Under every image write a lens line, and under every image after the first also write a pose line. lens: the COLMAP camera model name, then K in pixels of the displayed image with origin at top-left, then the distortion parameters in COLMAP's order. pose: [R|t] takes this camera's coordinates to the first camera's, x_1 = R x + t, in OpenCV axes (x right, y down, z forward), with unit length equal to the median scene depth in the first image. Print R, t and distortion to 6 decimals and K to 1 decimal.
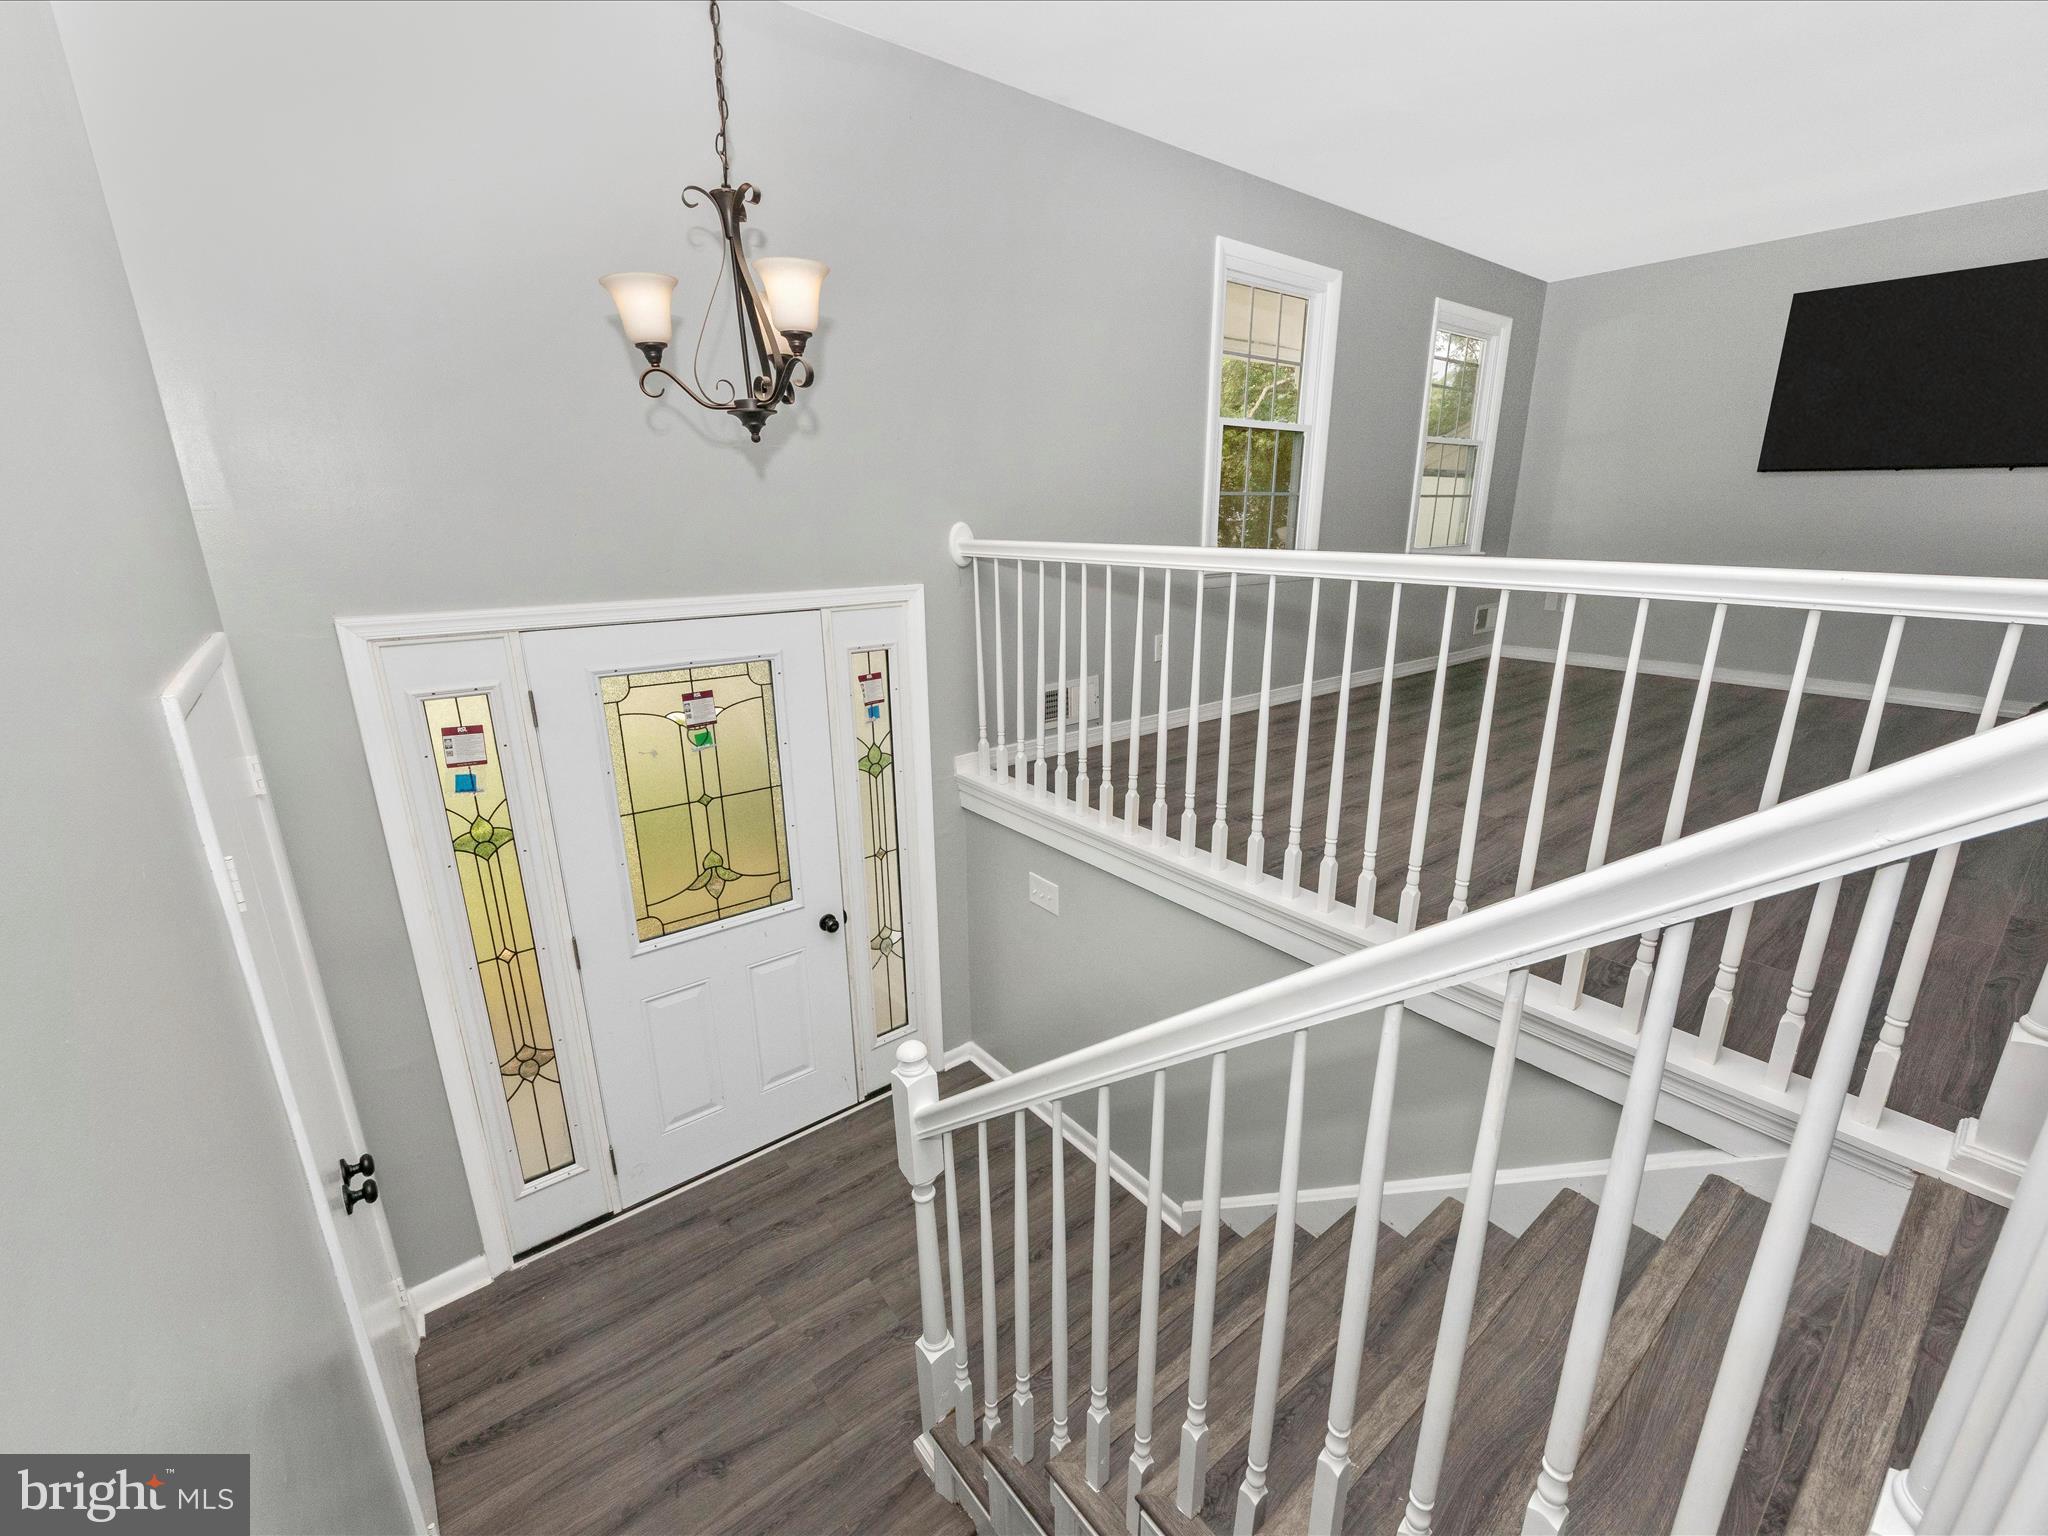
lens RADIAL K [[864.8, 0, 1036.8], [0, 864.8, 766.4], [0, 0, 1]] dist [-0.002249, -0.000887]
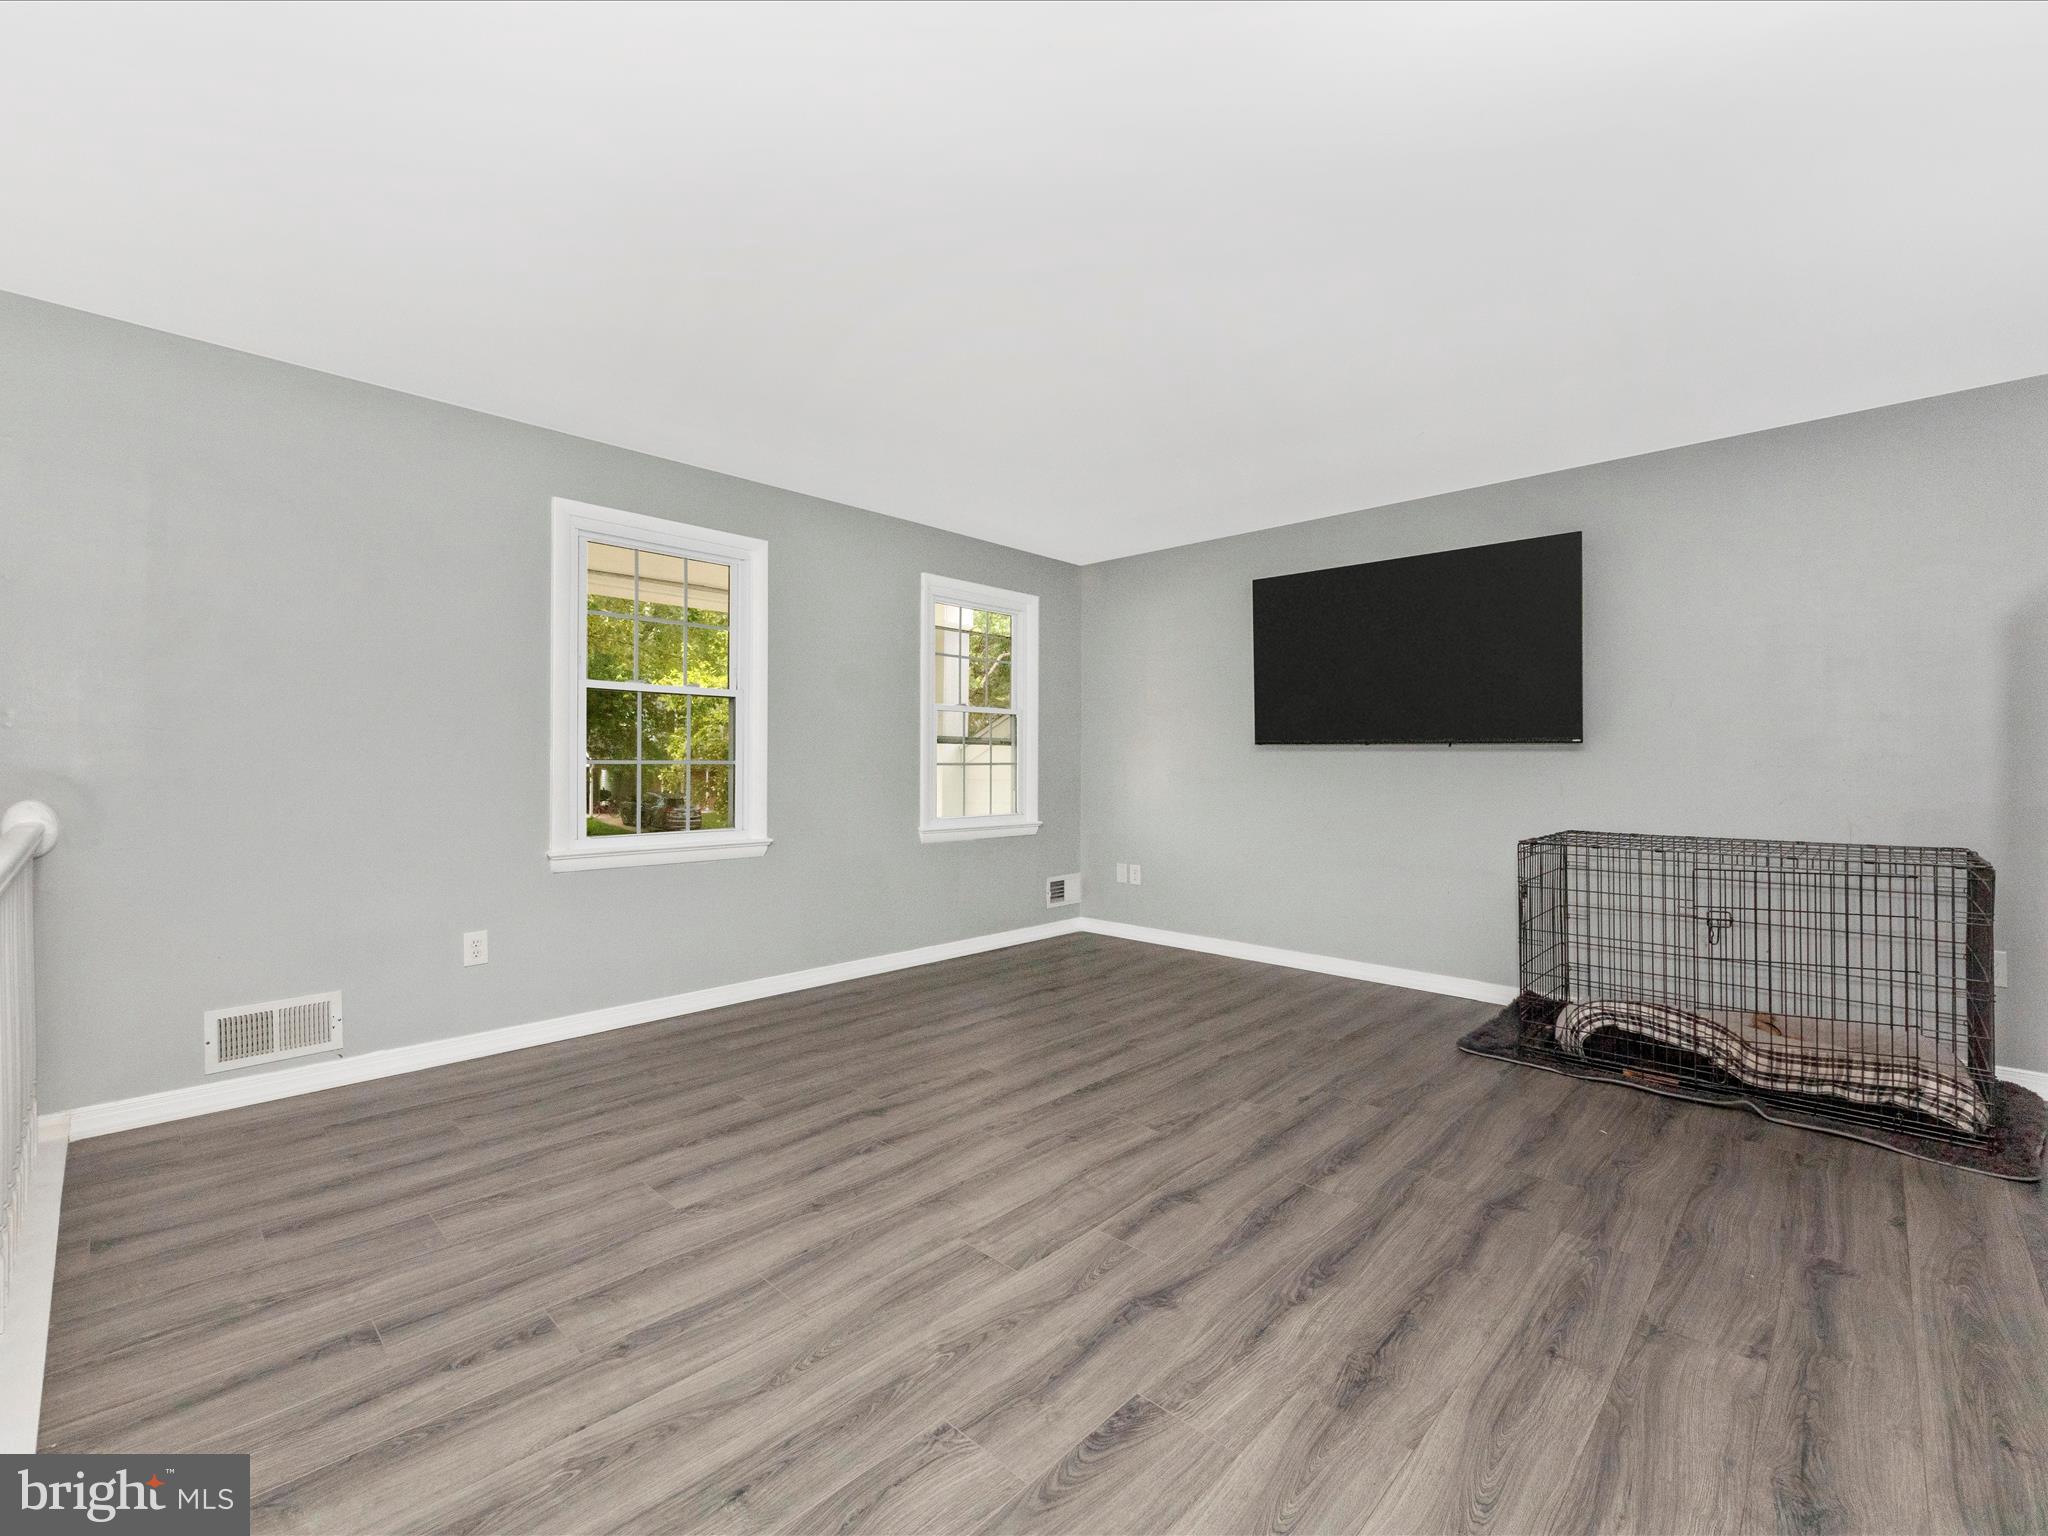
lens RADIAL K [[856.2, 0, 1050.7], [0, 856.2, 738.7], [0, 0, 1]] dist [0.016522, -0.000239]
pose [[0.988990, 0.010706, 0.147598, 0.853396], [0.036102, 0.949790, -0.310798, -0.097549], [-0.143514, 0.312705, 0.938946, 0.220849]]
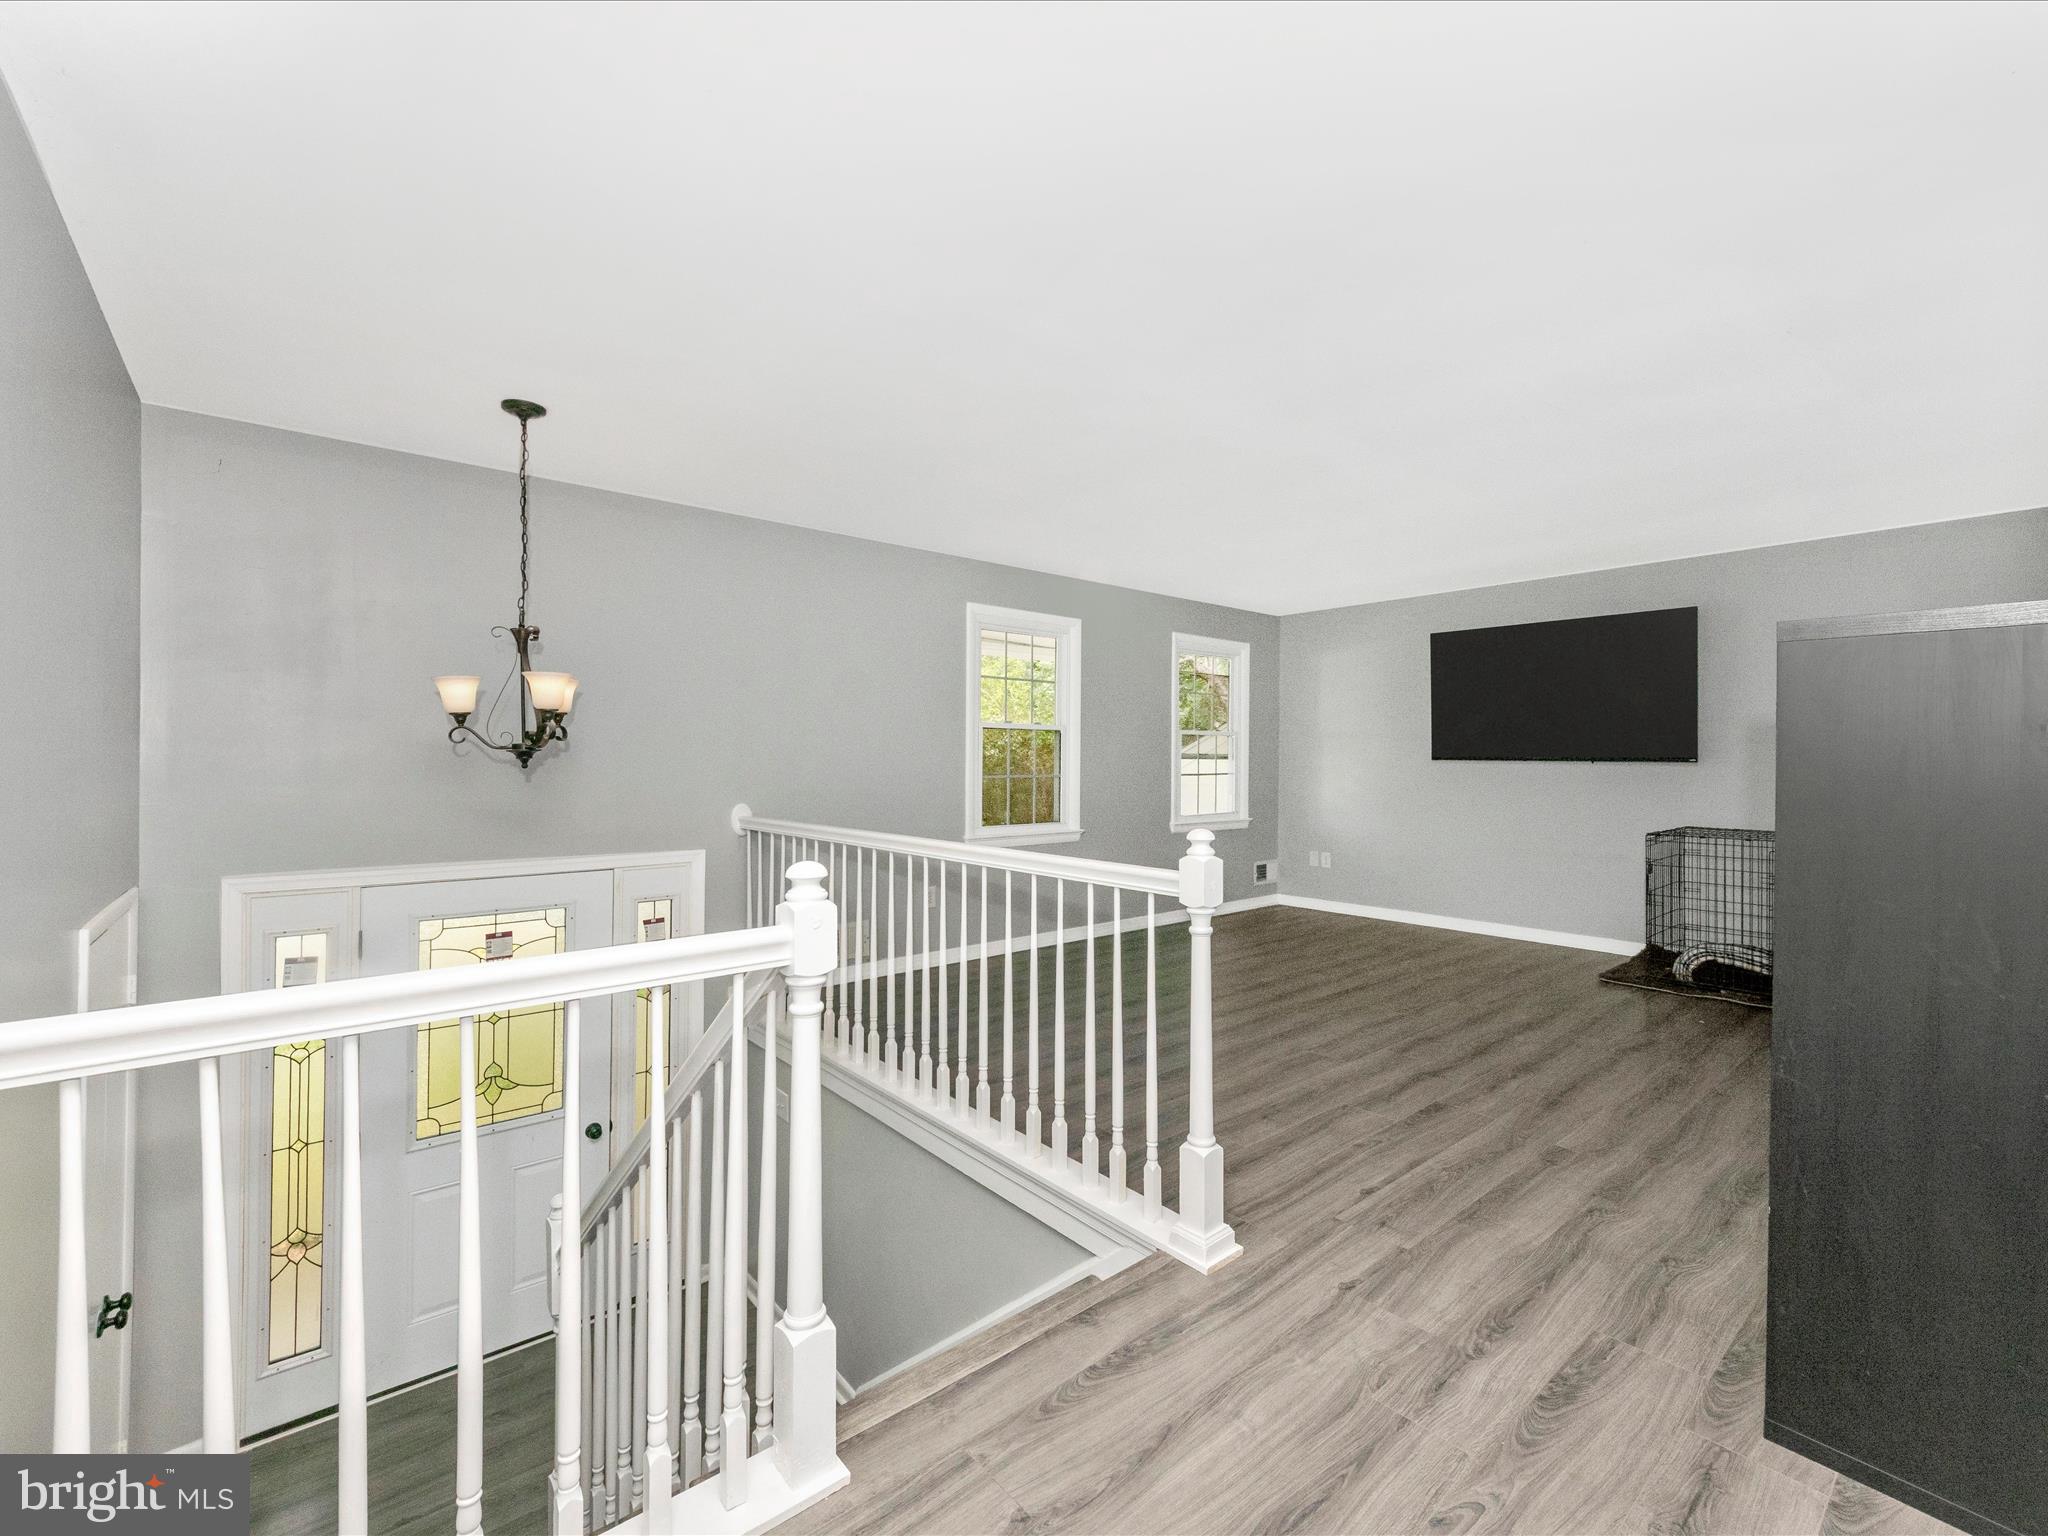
lens RADIAL K [[867.5, 0, 1040.1], [0, 867.5, 752.5], [0, 0, 1]] dist [-0.000728, 0.000650]
pose [[0.999435, 0.006050, 0.033057, 0.393673], [0.003976, 0.955470, -0.295061, 0.046525], [-0.033370, 0.295026, 0.954906, -0.382826]]
